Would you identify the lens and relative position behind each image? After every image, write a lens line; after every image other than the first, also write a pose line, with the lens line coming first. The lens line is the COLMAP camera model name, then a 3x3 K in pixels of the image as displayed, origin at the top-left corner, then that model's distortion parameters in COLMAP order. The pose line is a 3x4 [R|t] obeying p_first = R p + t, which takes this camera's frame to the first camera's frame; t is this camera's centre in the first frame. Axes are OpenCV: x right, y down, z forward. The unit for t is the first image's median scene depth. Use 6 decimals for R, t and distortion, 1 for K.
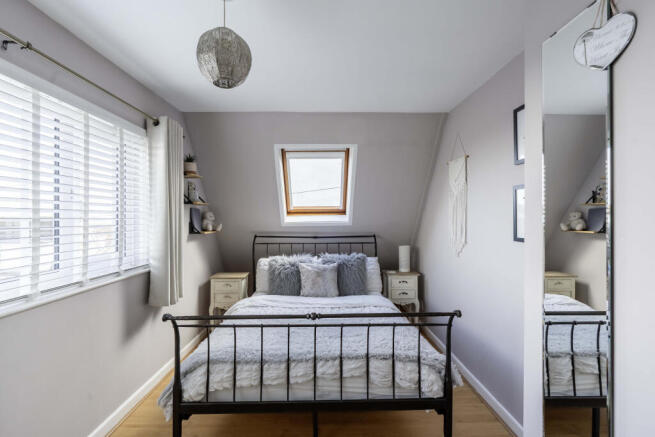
lens RADIAL K [[309.2, 0, 331.2], [0, 309.2, 218.1], [0, 0, 1]] dist [-0.005019, 0.001666]
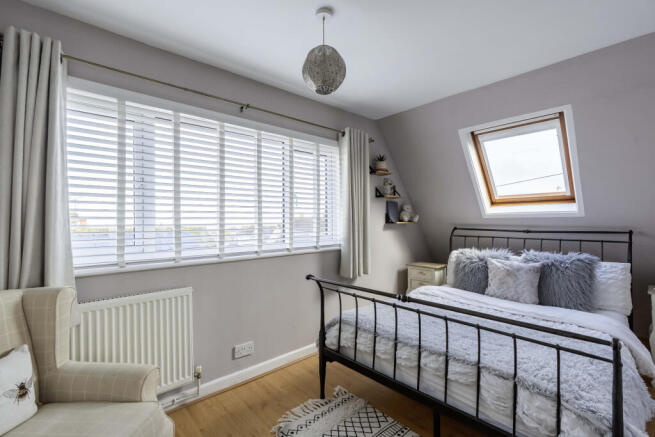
lens RADIAL K [[298.8, 0, 326.8], [0, 298.8, 218.7], [0, 0, 1]] dist [0.002478, 0.002174]
pose [[0.655243, -0.001544, -0.755416, 0.326886], [0.003104, 0.999995, 0.000649, 0.042756], [0.755412, -0.002770, 0.655245, 0.130947]]
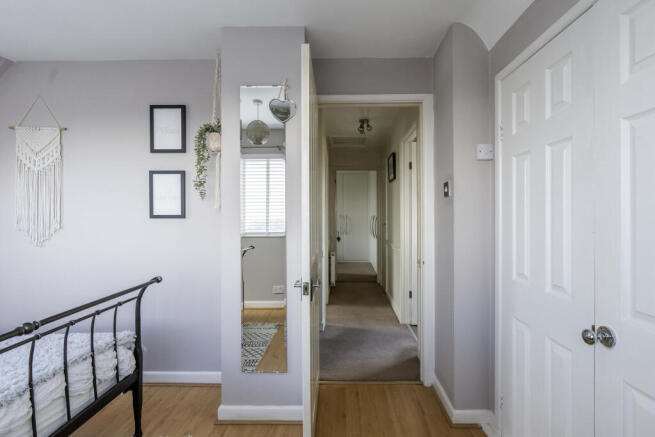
lens RADIAL K [[309.2, 0, 333.8], [0, 309.2, 217.3], [0, 0, 1]] dist [-0.005019, 0.001666]
pose [[0.048258, -0.005916, 0.998817, -0.443316], [0.002685, 0.999980, 0.005793, 0.054226], [-0.998831, 0.002402, 0.048273, 0.213987]]
